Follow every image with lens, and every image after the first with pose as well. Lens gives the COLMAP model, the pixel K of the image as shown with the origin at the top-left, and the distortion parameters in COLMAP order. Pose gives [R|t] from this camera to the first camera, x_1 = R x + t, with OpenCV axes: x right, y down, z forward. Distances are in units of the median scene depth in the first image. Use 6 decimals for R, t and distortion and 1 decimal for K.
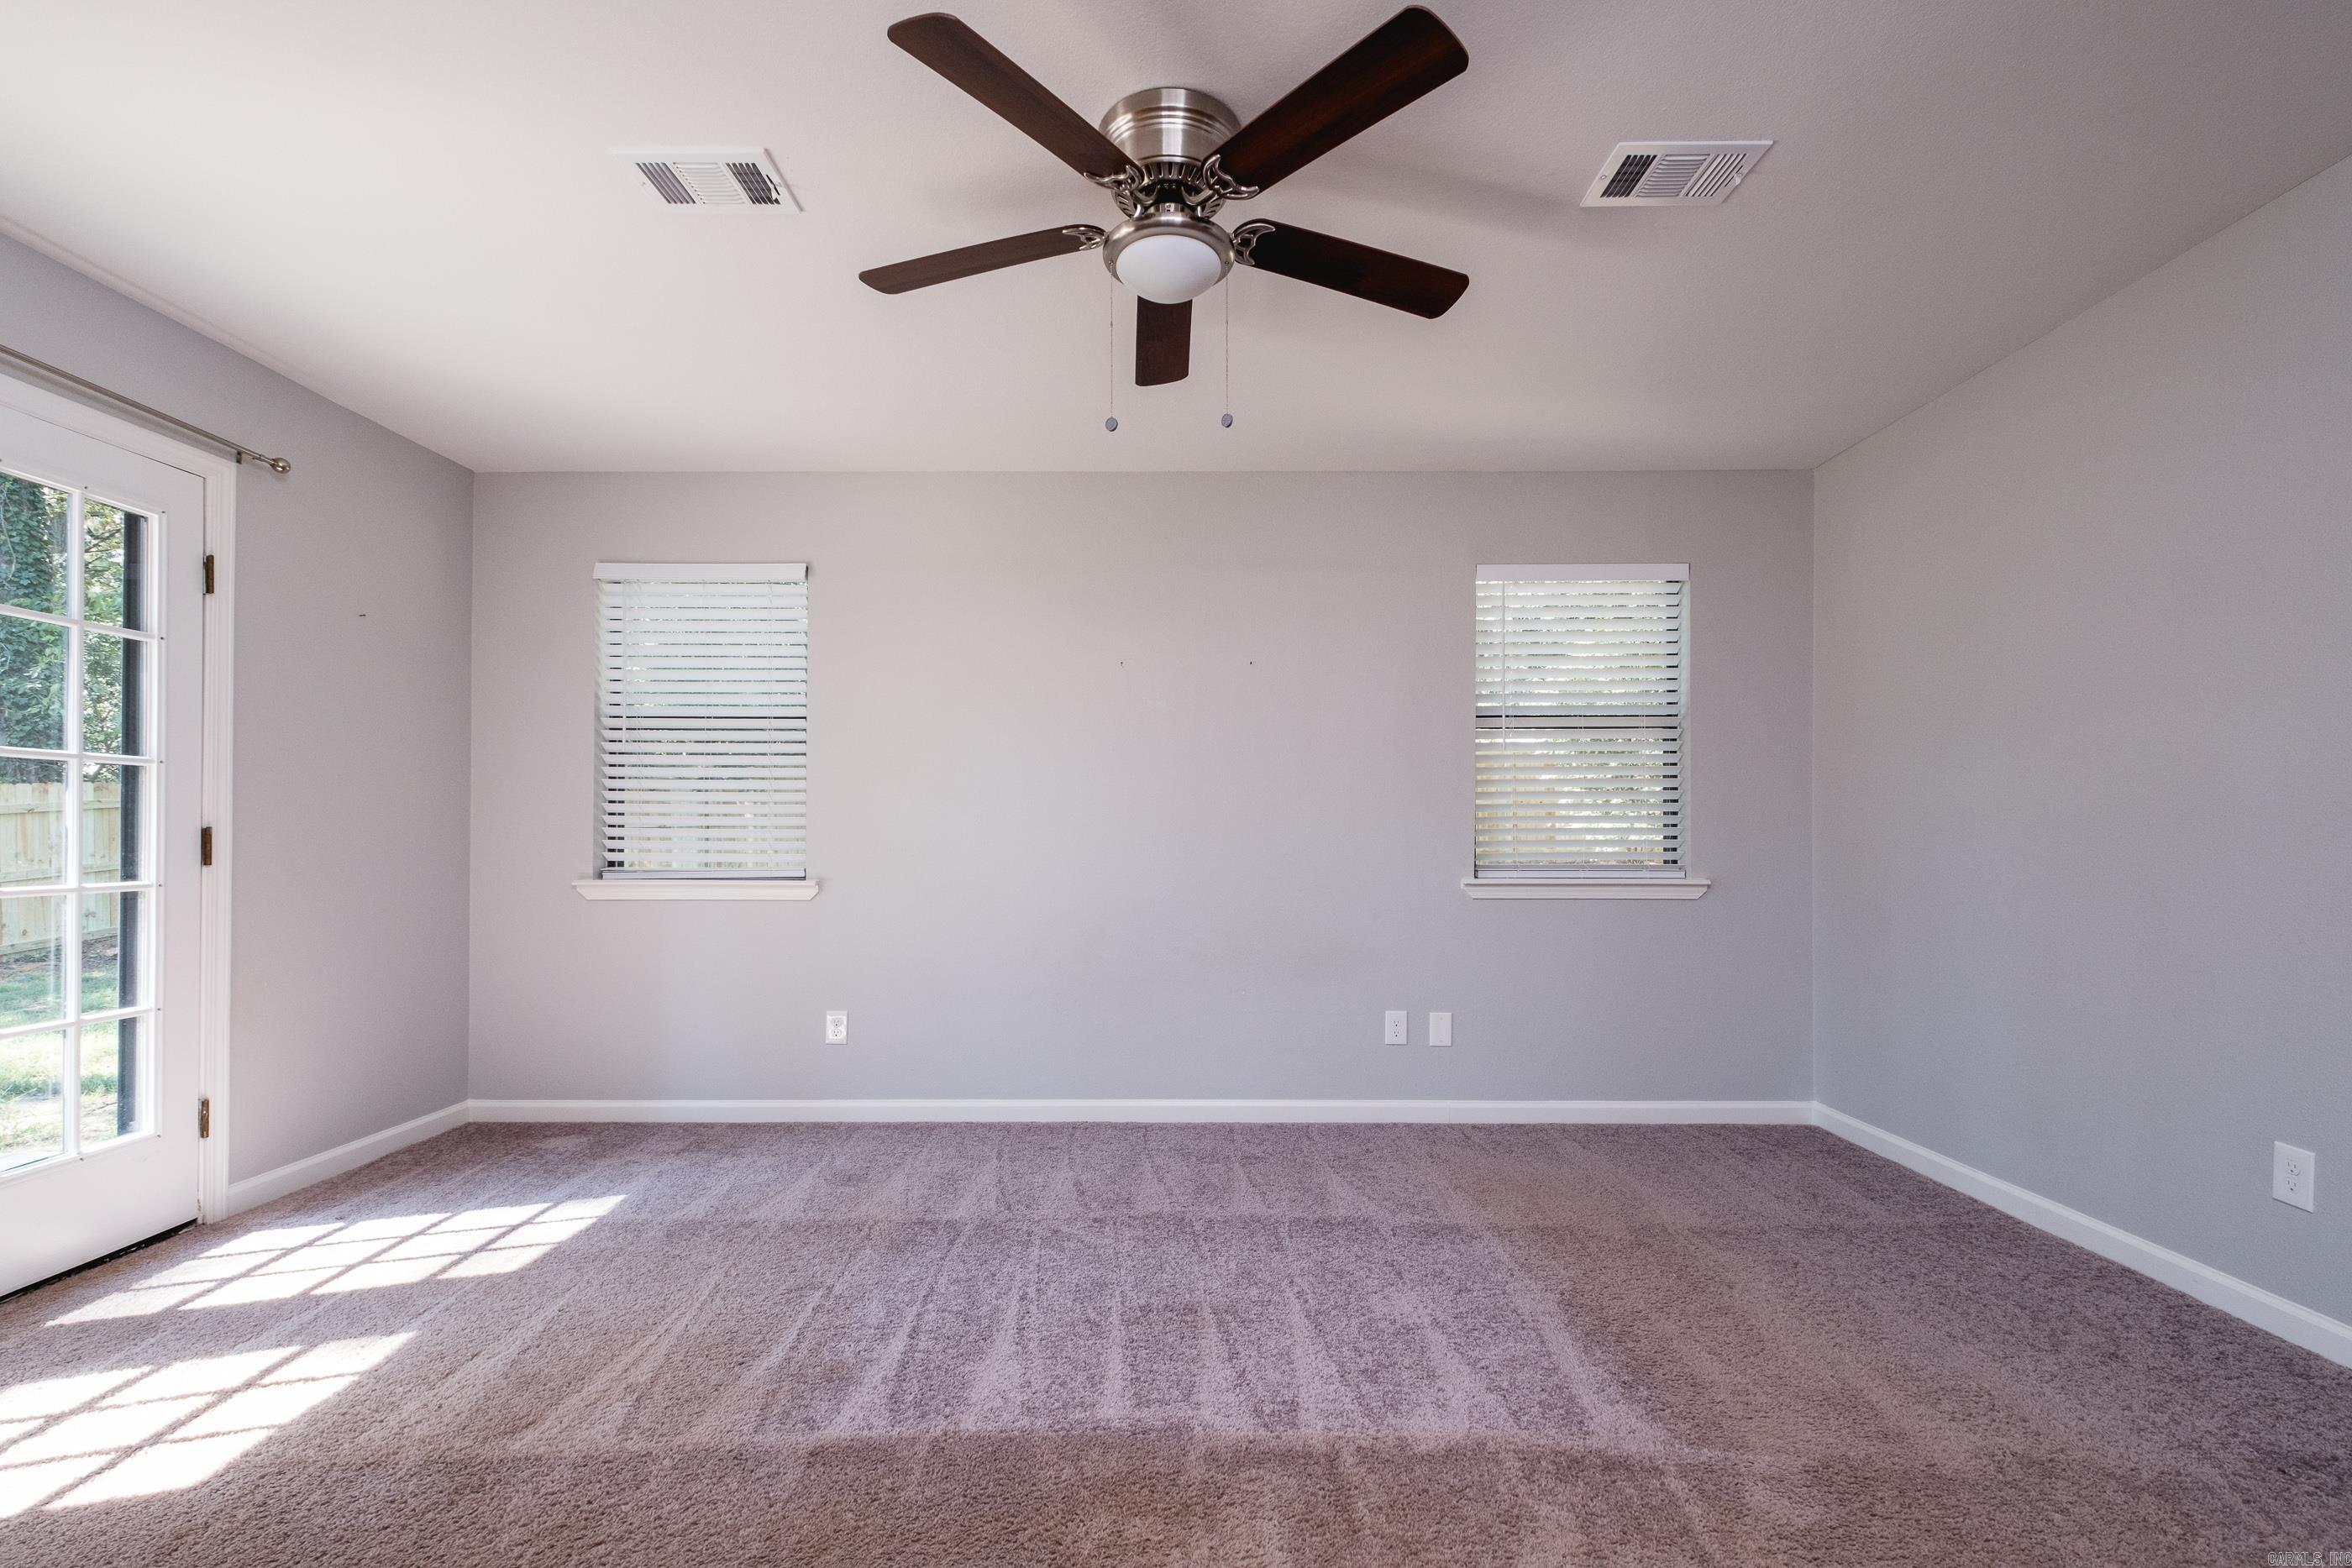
lens RADIAL K [[1017.2, 0, 1183.2], [0, 1017.2, 790.2], [0, 0, 1]] dist [0.001624, -0.000510]
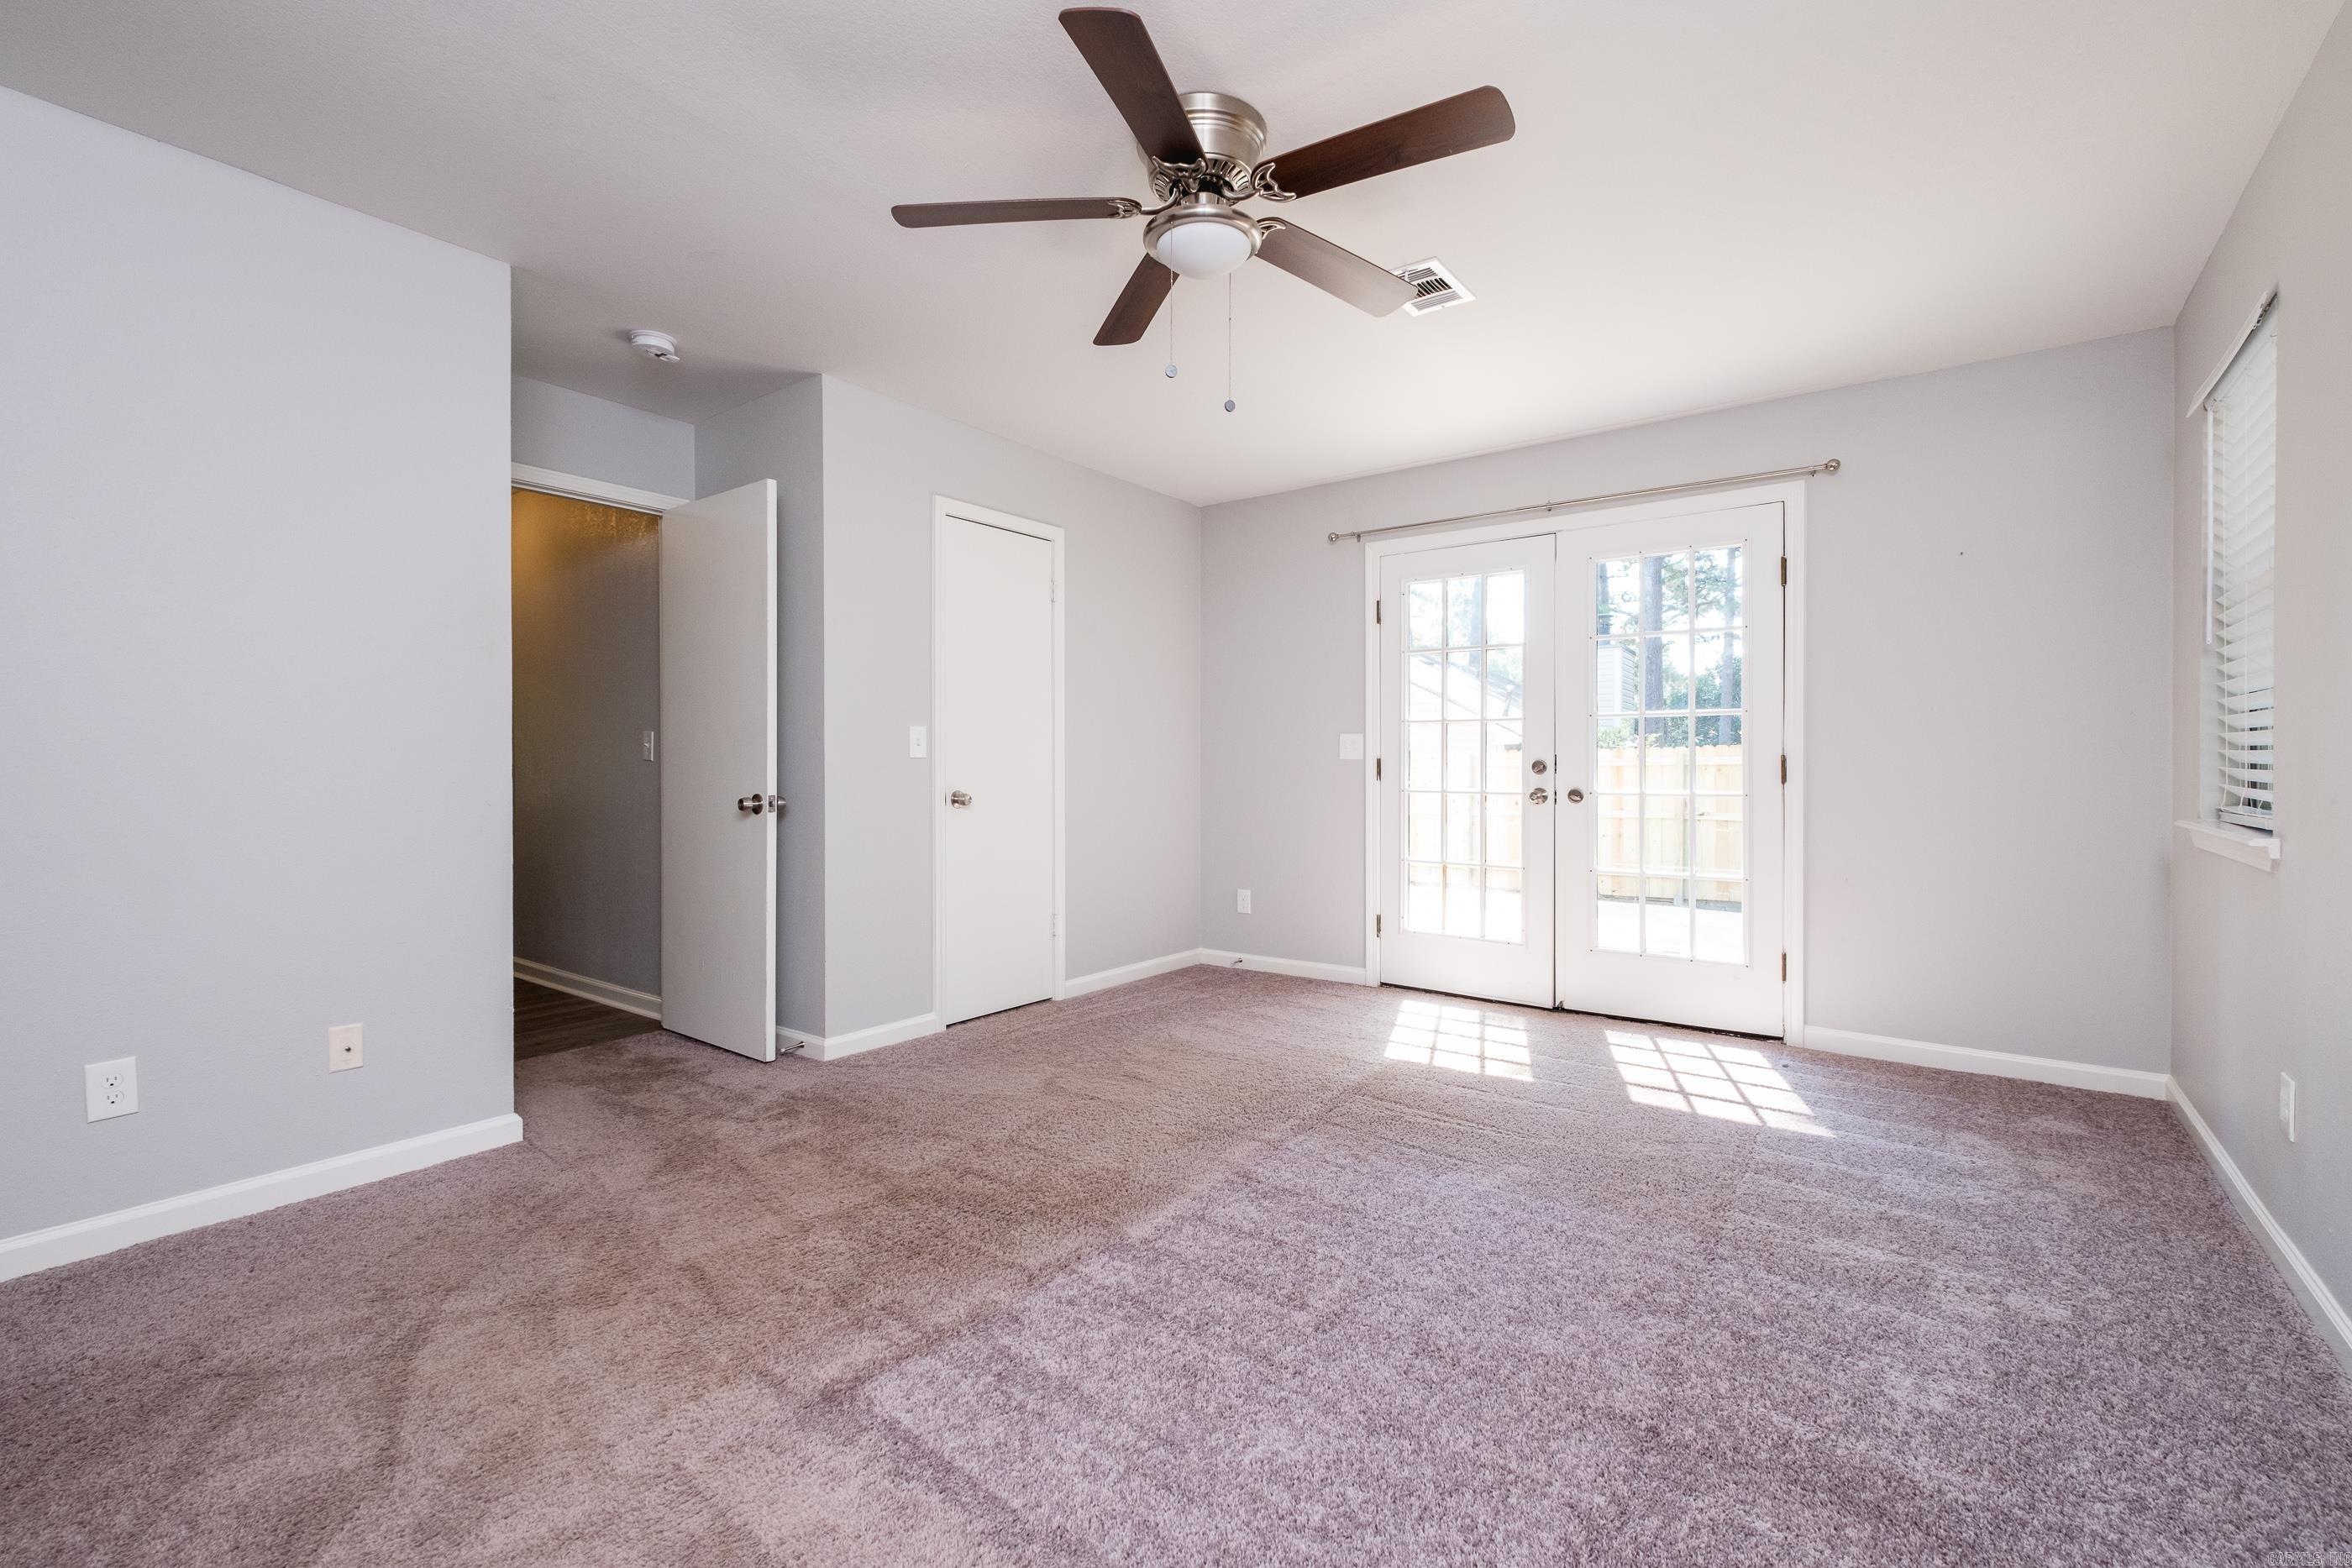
lens RADIAL K [[1022.8, 0, 1173.6], [0, 1022.8, 779.9], [0, 0, 1]] dist [-0.000012, -0.000392]
pose [[-0.596159, 0.013146, -0.802758, 0.668259], [0.038753, 0.999172, -0.012416, 0.053651], [0.801930, -0.038511, -0.596175, 1.217460]]
